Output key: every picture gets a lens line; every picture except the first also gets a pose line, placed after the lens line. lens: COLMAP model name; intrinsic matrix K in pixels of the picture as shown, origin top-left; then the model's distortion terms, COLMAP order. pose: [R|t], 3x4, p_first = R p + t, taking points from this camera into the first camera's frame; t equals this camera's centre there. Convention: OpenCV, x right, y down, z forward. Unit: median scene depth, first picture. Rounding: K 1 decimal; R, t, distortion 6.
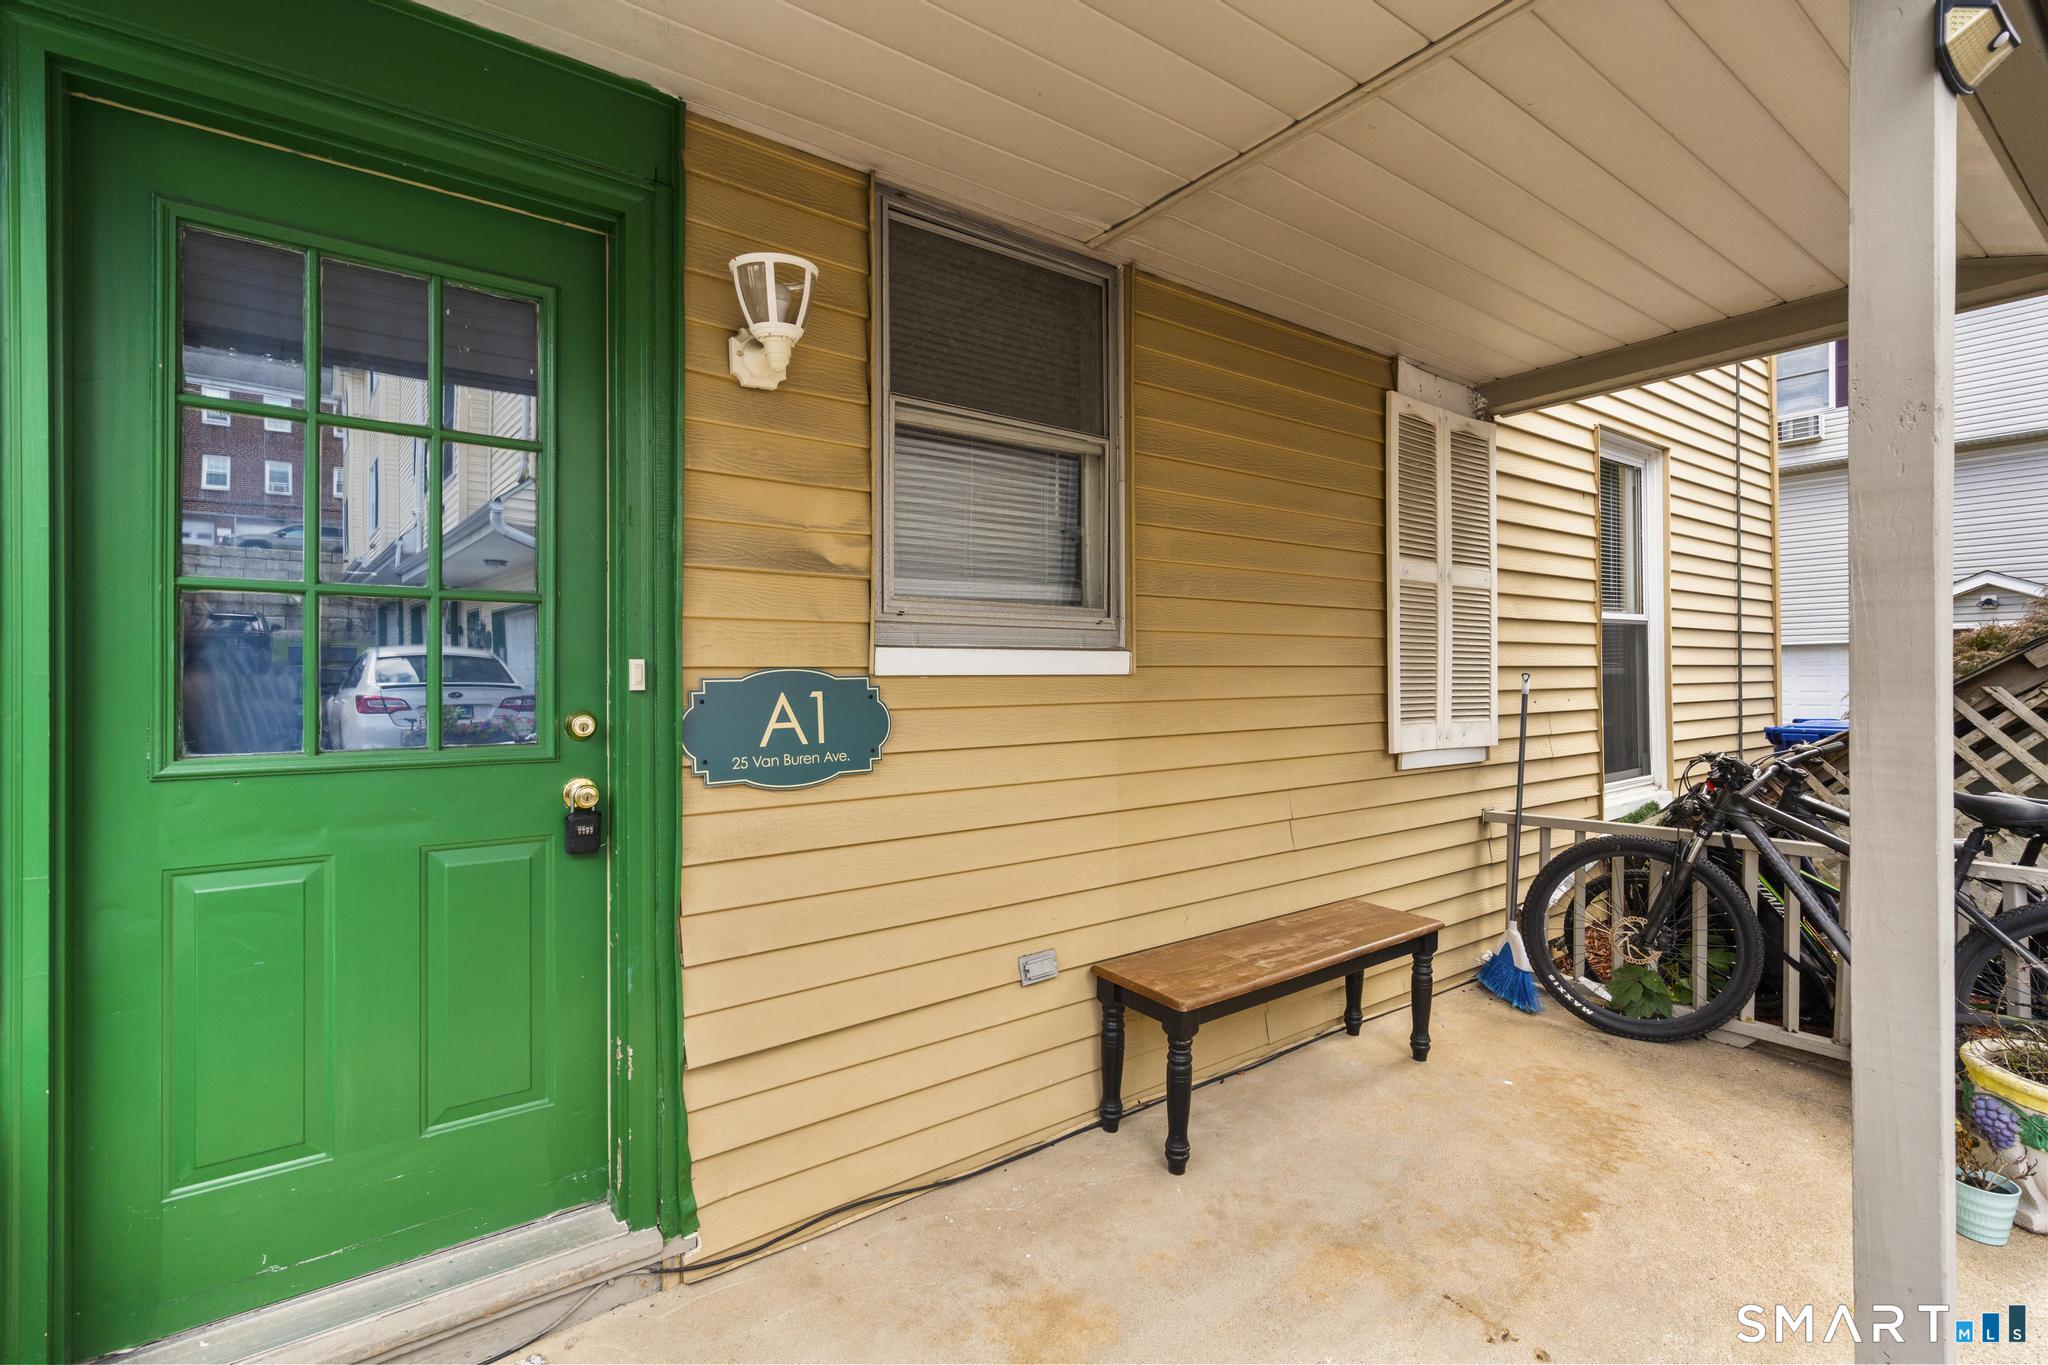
lens RADIAL K [[932.9, 0, 1025.3], [0, 932.9, 674.4], [0, 0, 1]] dist [-0.001482, -0.000107]
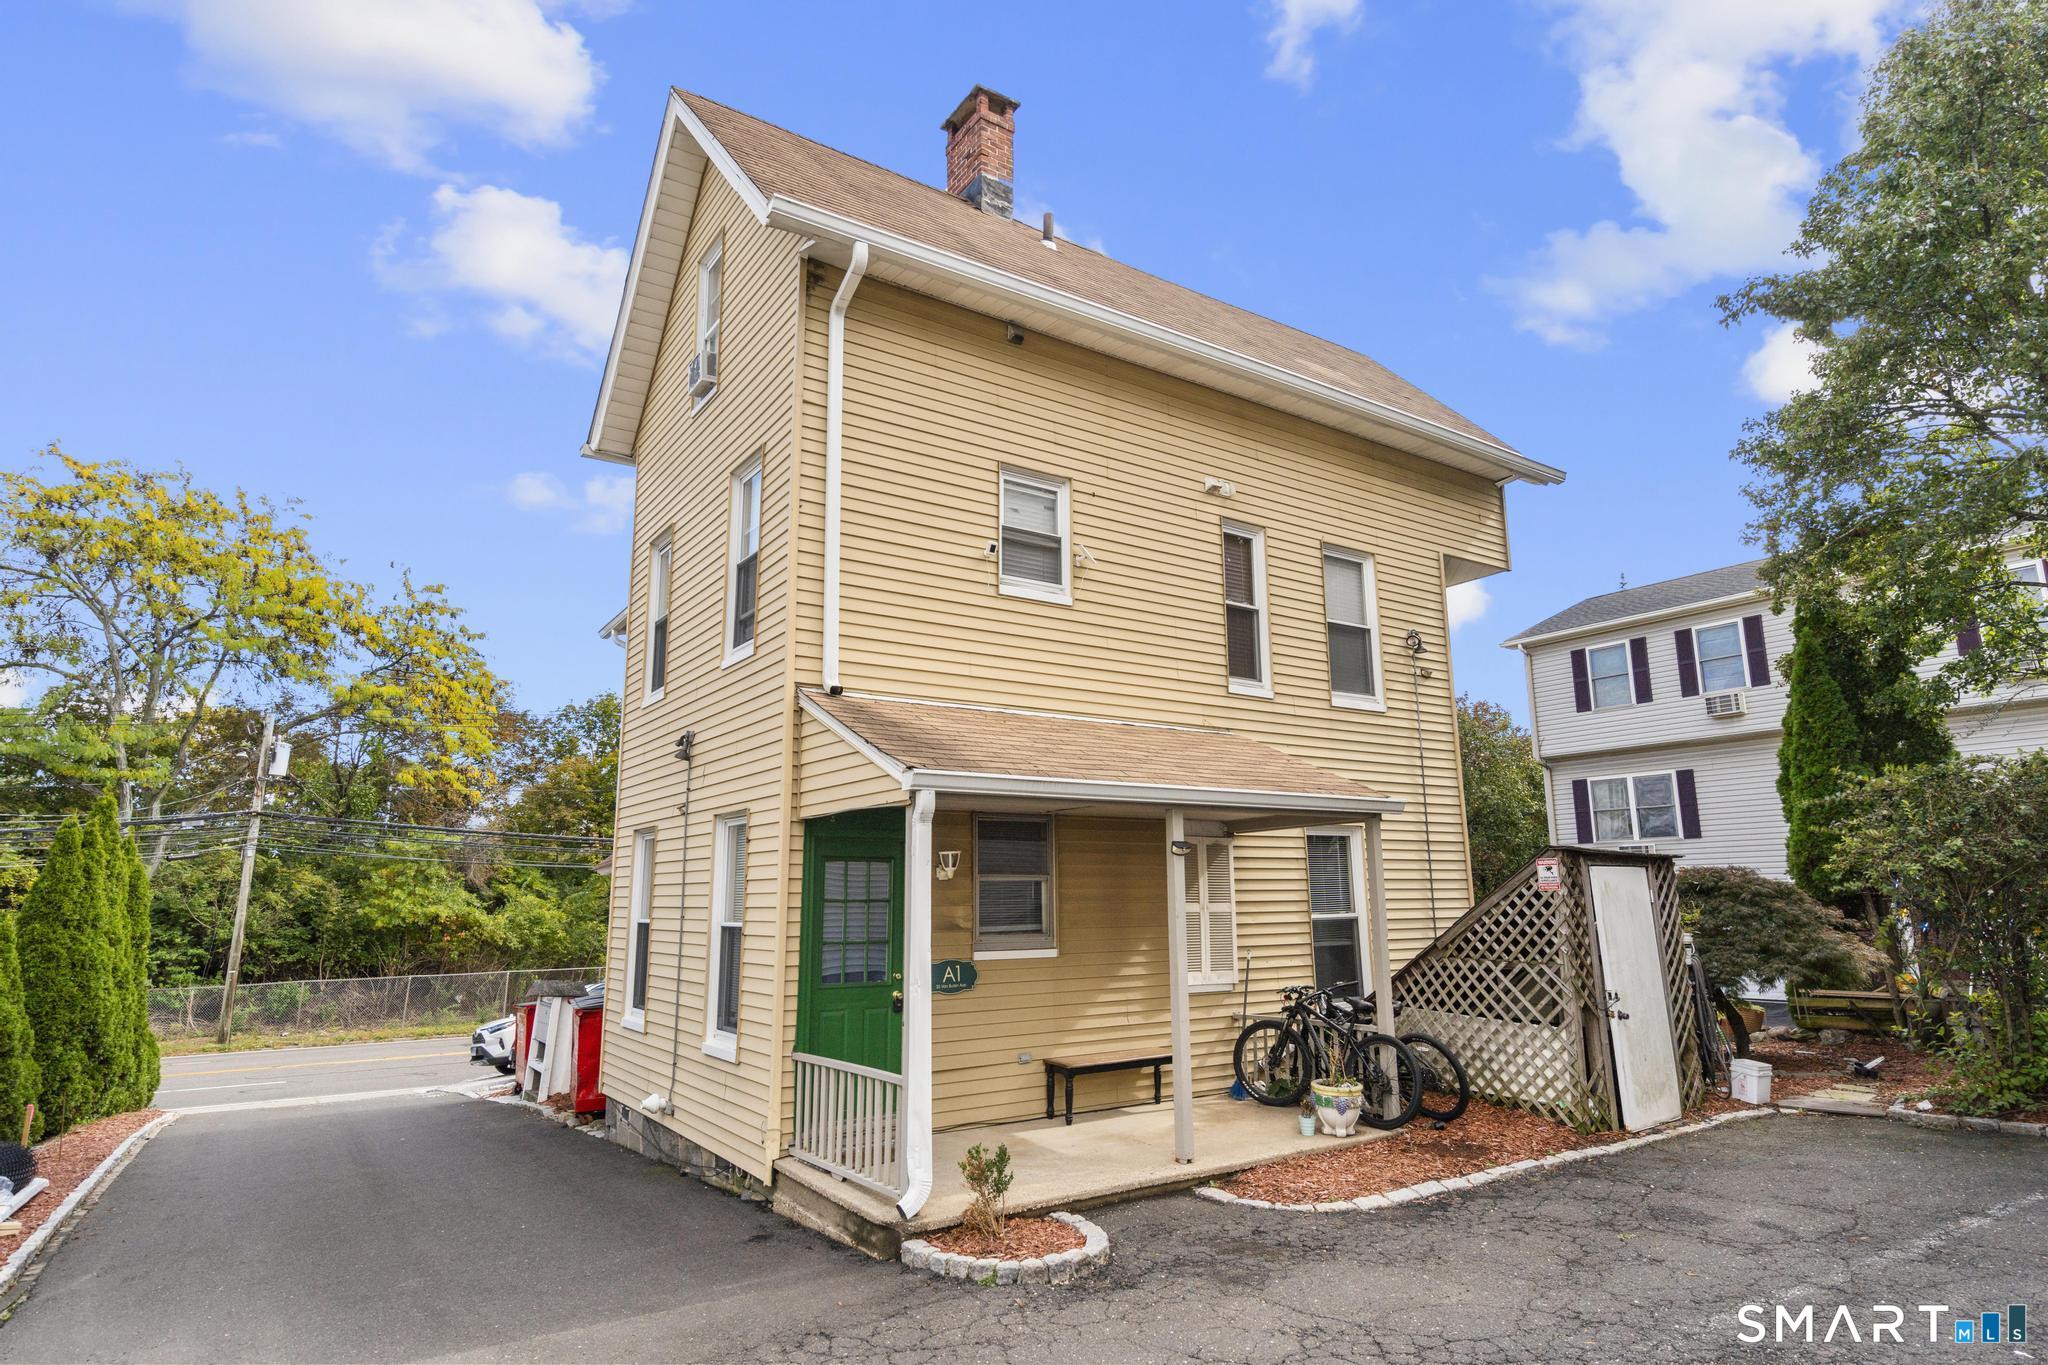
lens RADIAL K [[1132.6, 0, 1020.0], [0, 1132.6, 679.0], [0, 0, 1]] dist [0.007273, 0.000563]
pose [[0.998902, -0.015419, -0.044232, 0.170756], [0.006444, 0.980527, -0.196280, -0.161039], [0.046397, 0.195779, 0.979550, -2.699624]]
